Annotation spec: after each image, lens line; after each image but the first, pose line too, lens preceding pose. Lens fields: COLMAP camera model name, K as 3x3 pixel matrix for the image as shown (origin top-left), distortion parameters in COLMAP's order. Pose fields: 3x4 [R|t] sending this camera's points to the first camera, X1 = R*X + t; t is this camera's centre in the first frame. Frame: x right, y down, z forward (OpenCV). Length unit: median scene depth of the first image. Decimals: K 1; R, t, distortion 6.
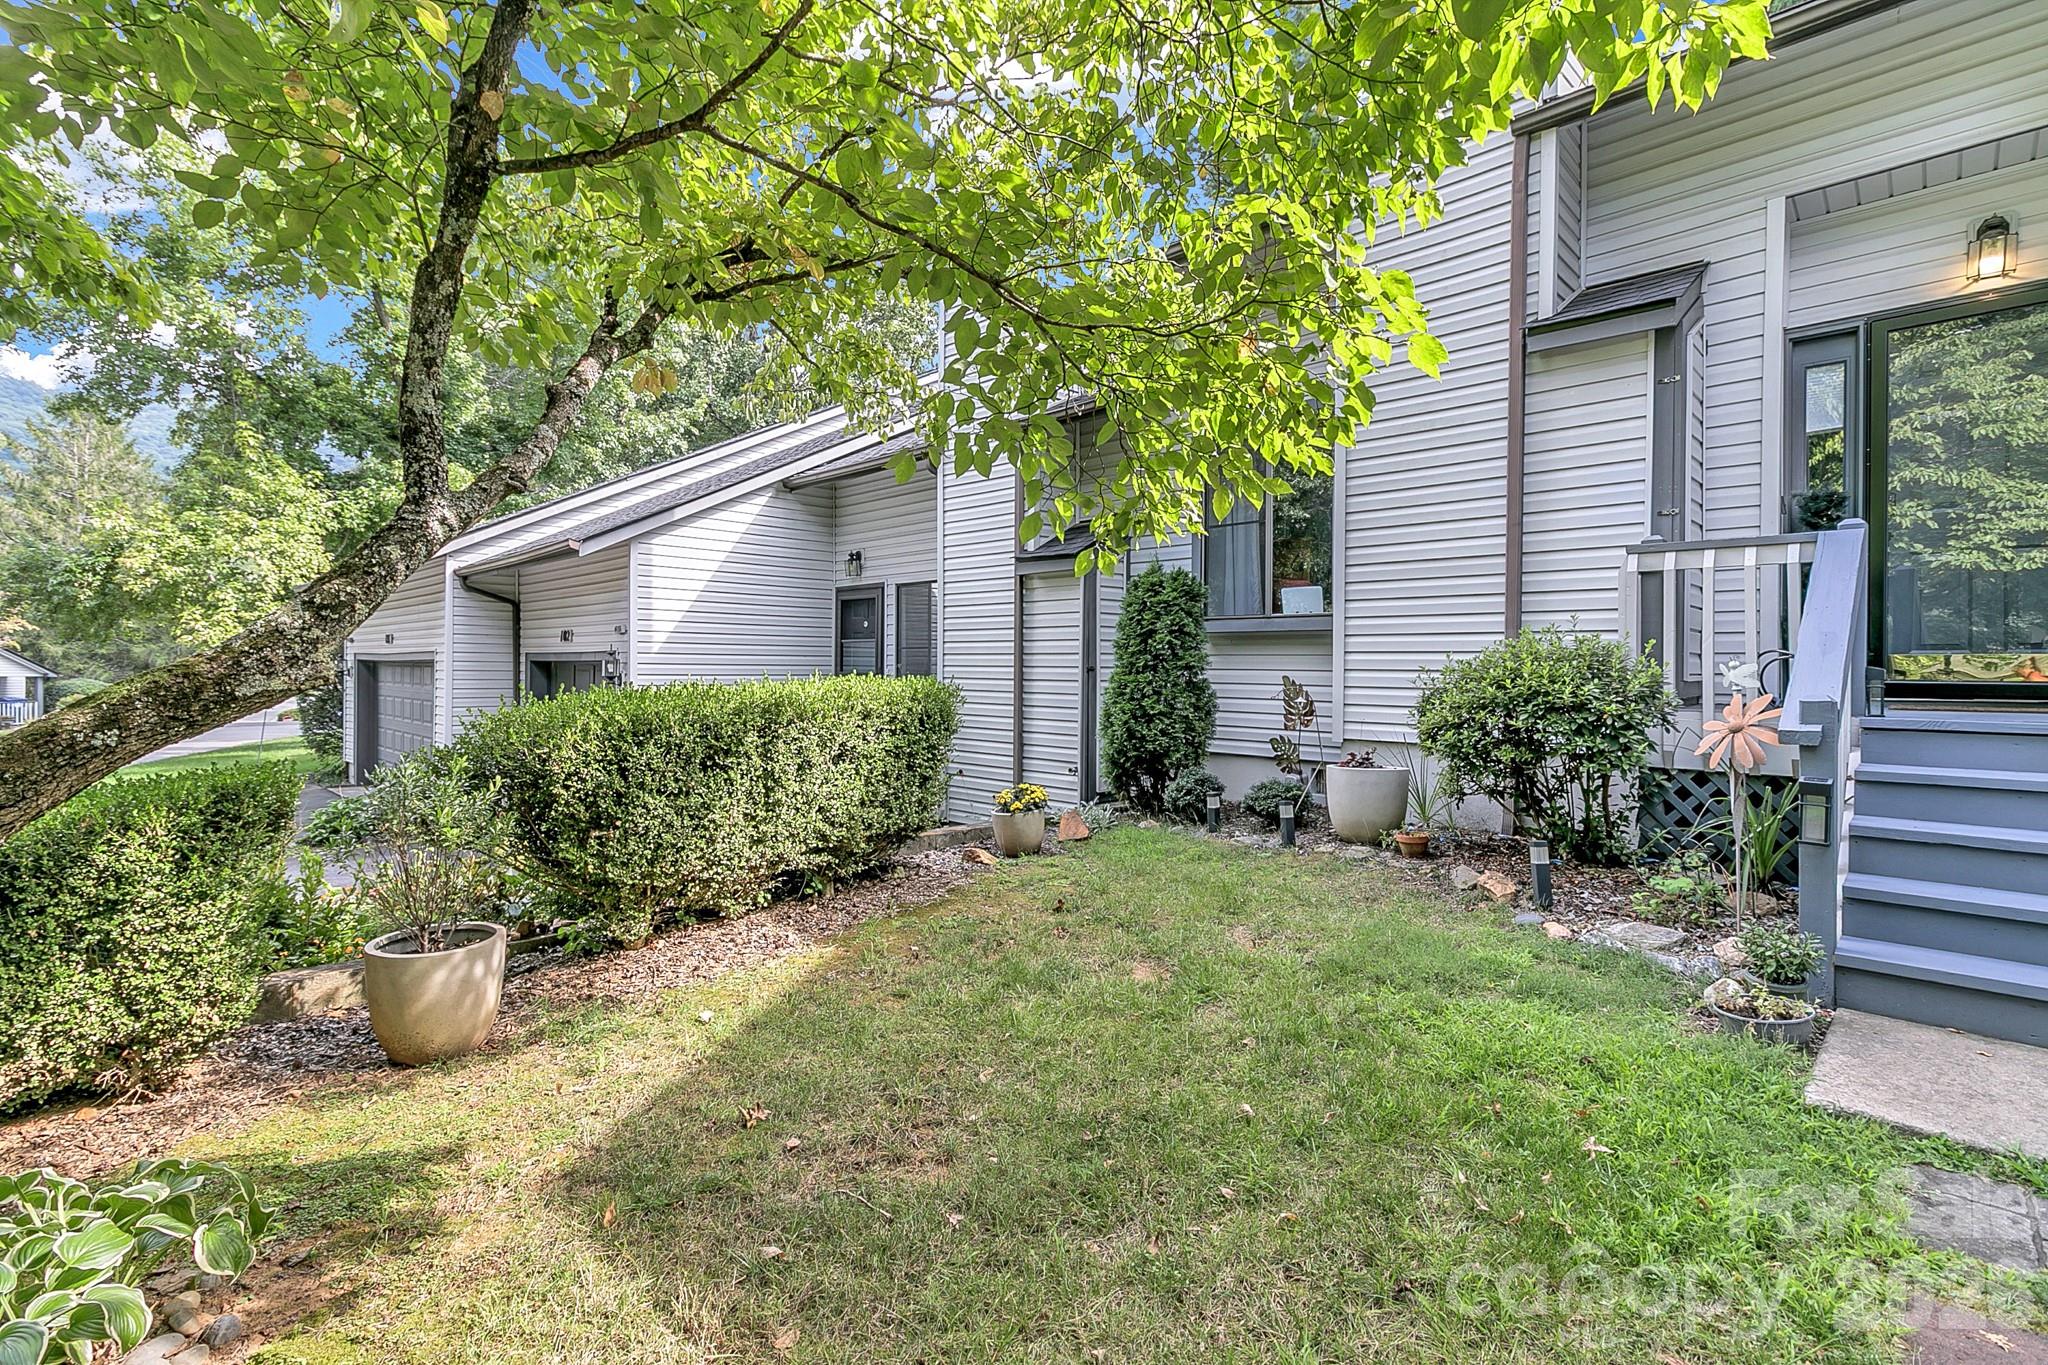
lens RADIAL K [[946.7, 0, 1023.0], [0, 946.7, 669.6], [0, 0, 1]] dist [-0.000251, 0.000051]
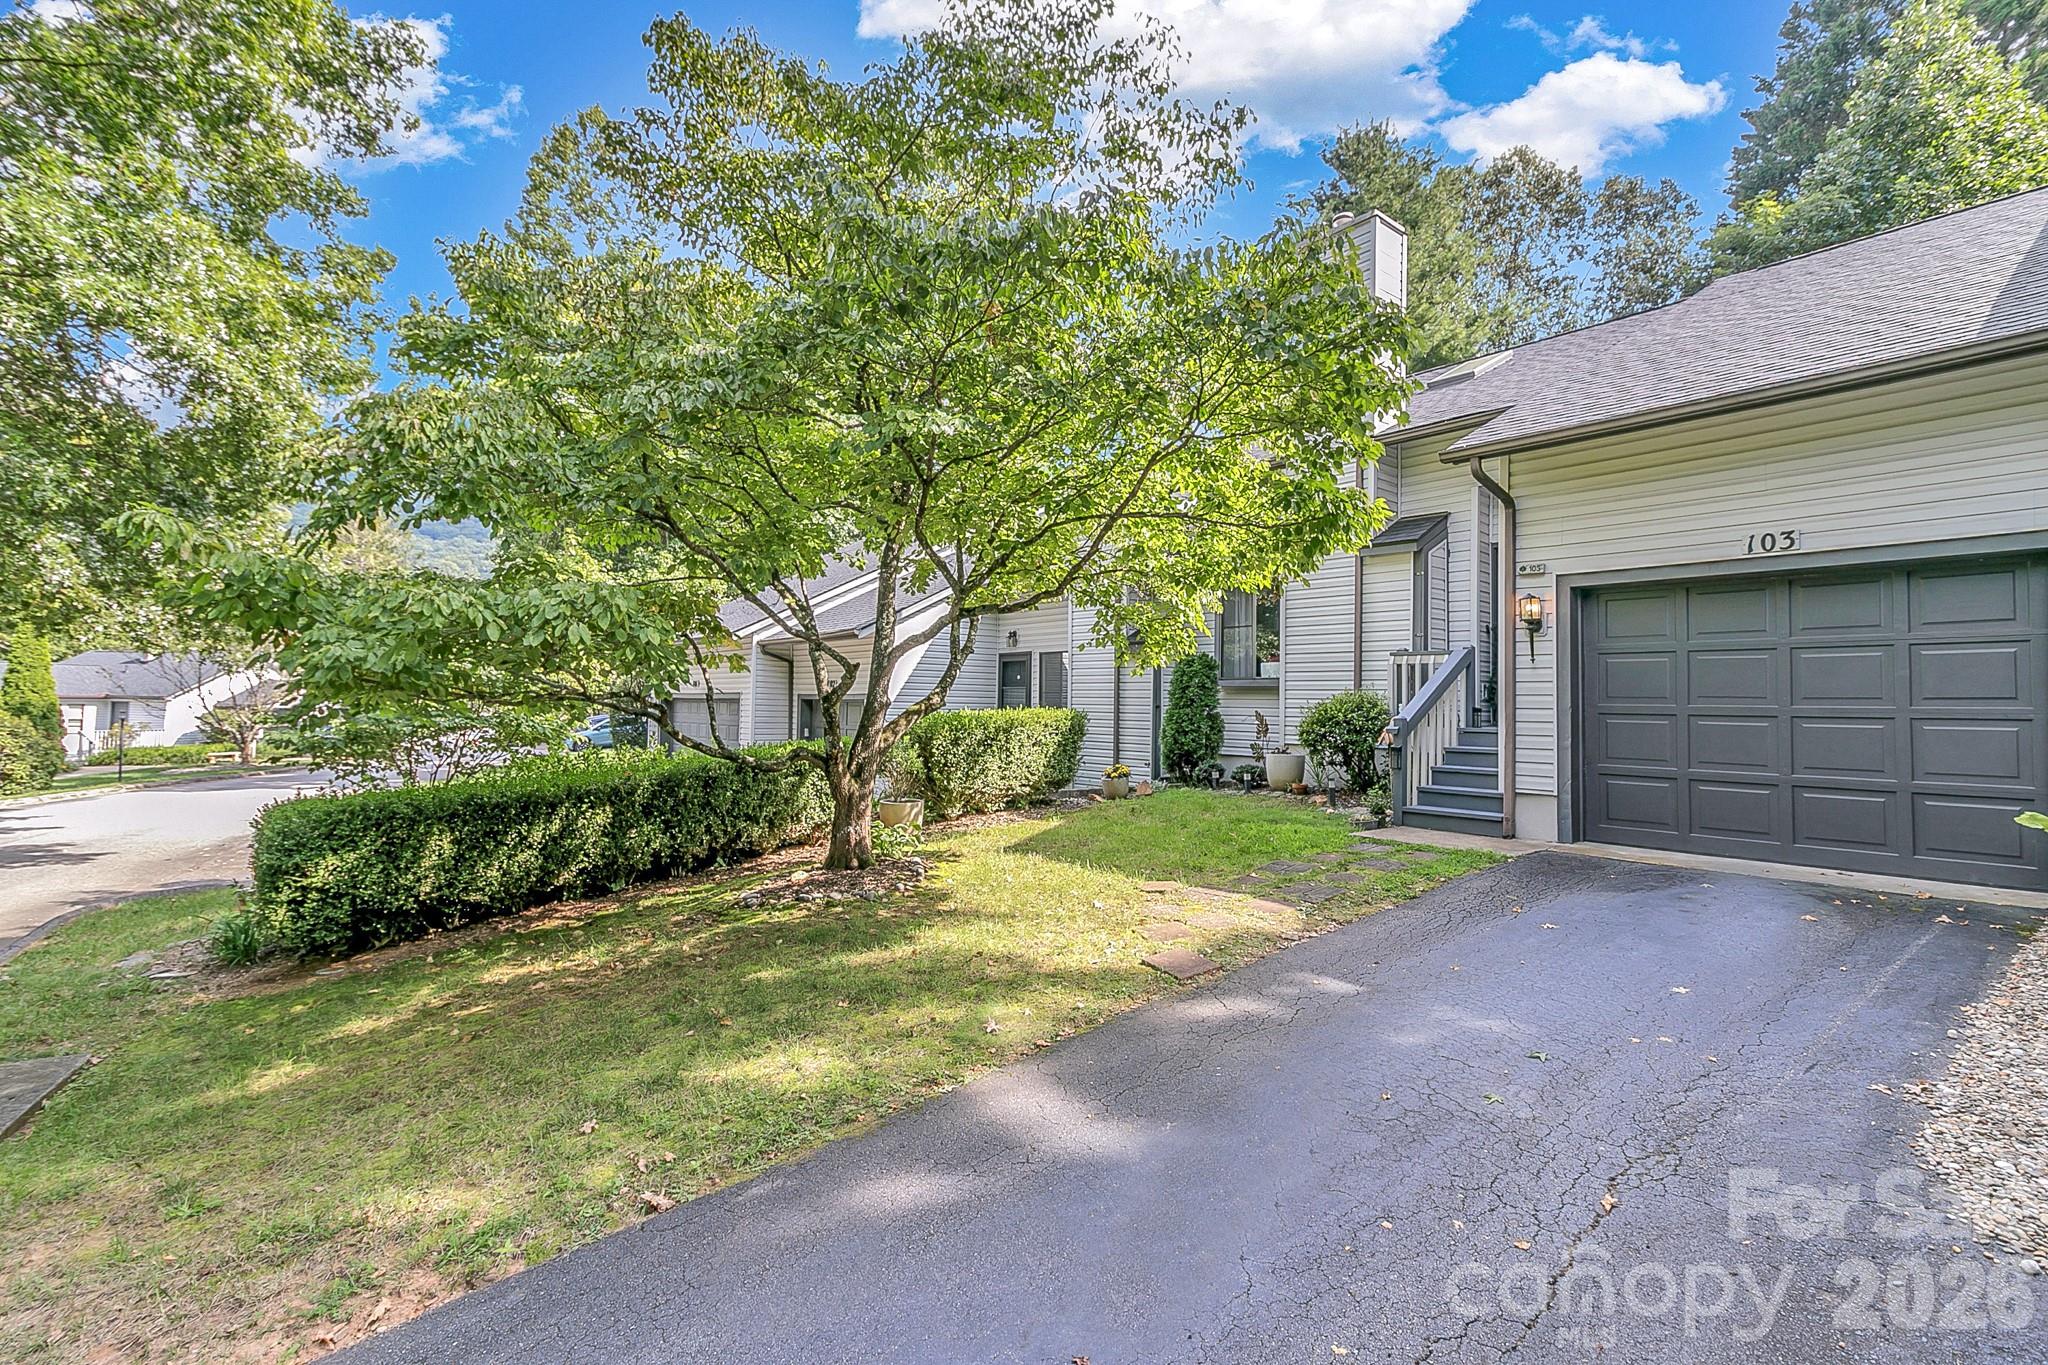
lens RADIAL K [[941.2, 0, 1029.6], [0, 941.2, 685.0], [0, 0, 1]] dist [0.006202, 0.000964]
pose [[0.995124, 0.005577, -0.098473, 0.008263], [-0.008141, 0.999638, -0.025658, 0.007116], [0.098295, 0.026335, 0.994809, -0.891849]]
